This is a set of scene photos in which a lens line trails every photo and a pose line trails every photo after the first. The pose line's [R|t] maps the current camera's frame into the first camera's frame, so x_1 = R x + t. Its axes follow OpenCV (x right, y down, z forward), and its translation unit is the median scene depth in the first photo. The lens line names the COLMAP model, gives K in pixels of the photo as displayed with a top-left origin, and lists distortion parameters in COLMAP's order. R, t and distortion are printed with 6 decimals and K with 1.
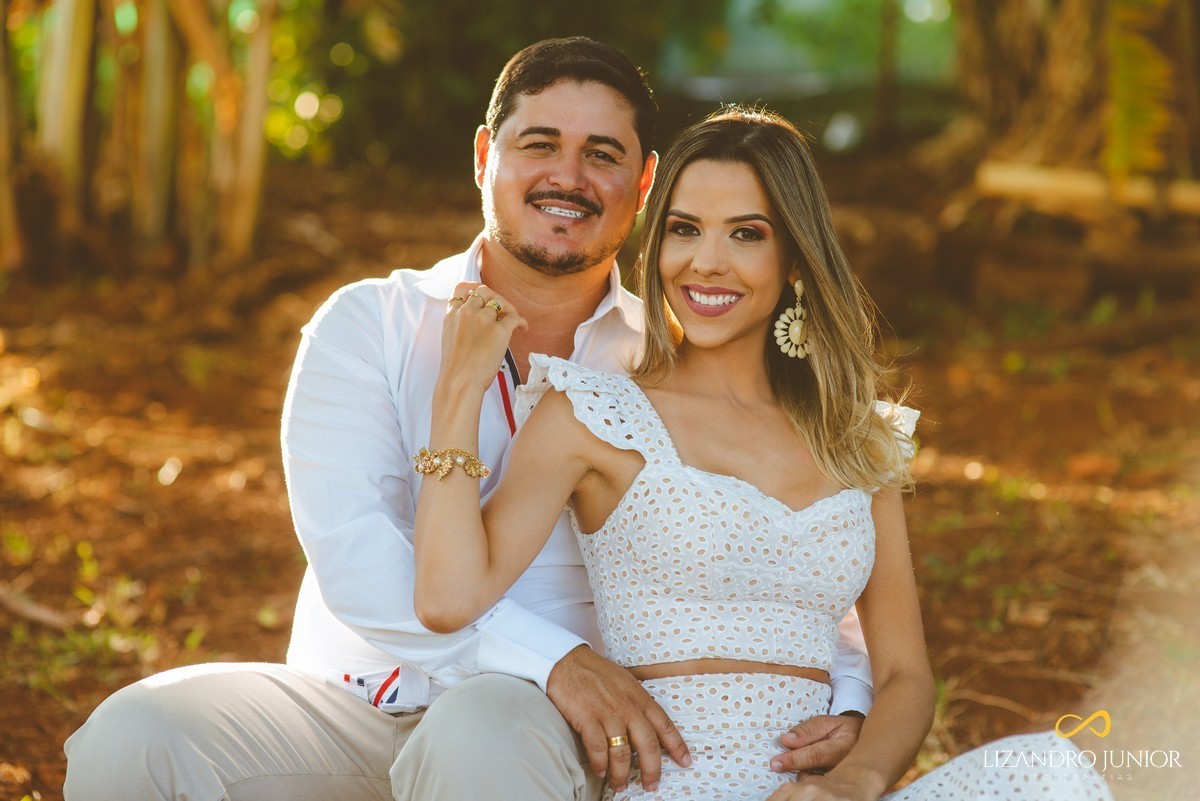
lens RADIAL K [[3094.3, 0, 600.0], [0, 3094.3, 400.5], [0, 0, 1]] dist [0.338599, -4.784640]
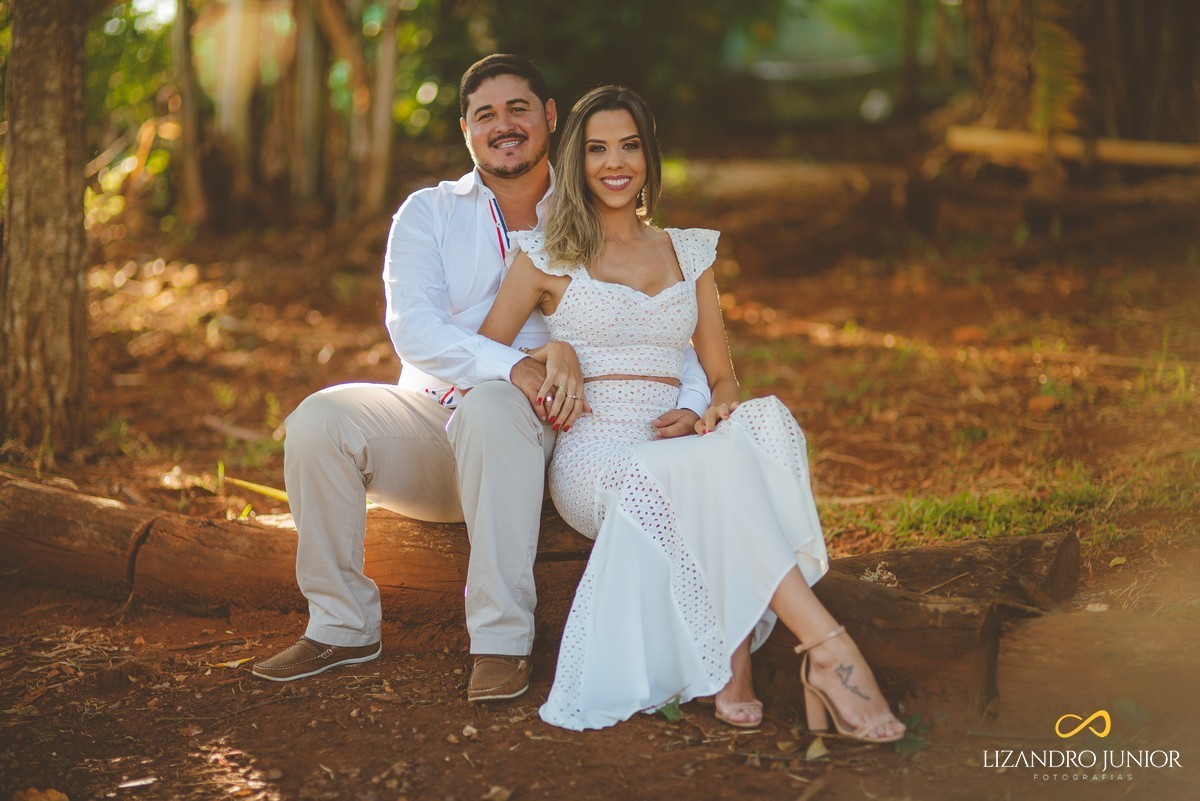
lens RADIAL K [[3094.3, 0, 600.0], [0, 3094.3, 400.5], [0, 0, 1]] dist [0.338599, -4.784640]
pose [[0.998868, -0.014864, -0.045189, 0.038094], [0.015141, 0.999869, 0.005776, 0.028967], [0.045097, -0.006454, 0.998962, -0.310321]]
